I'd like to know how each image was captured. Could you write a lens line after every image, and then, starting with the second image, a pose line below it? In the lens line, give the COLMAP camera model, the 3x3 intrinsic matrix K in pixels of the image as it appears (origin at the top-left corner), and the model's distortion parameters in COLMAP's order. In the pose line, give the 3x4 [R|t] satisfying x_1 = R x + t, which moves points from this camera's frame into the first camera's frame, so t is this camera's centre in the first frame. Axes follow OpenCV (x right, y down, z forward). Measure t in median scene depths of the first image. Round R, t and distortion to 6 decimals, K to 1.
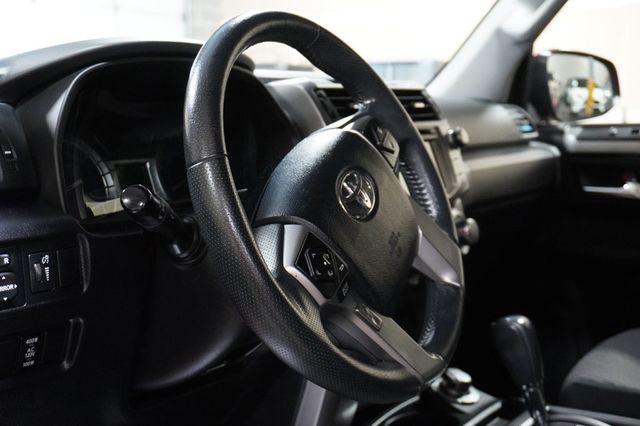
lens RADIAL K [[856.6, 0, 319.2], [0, 856.6, 210.7], [0, 0, 1]] dist [-0.019593, 0.000000]
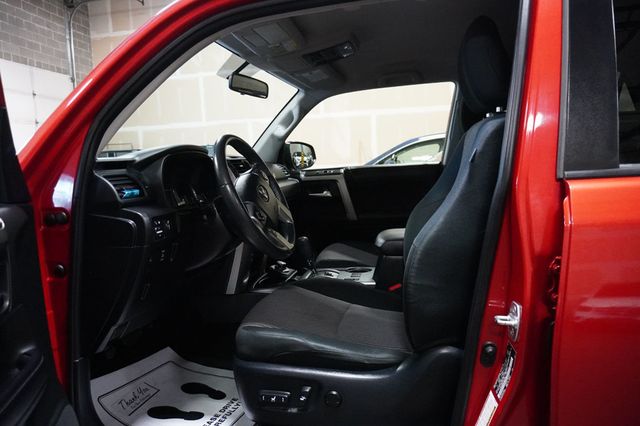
lens RADIAL K [[436.6, 0, 320.0], [0, 436.6, 216.2], [0, 0, 1]] dist [-0.006646, -0.004290]
pose [[0.920190, -0.089408, 0.381125, -0.173237], [0.092868, 0.995635, 0.009345, 0.030493], [-0.380296, 0.026795, 0.924476, -0.243734]]
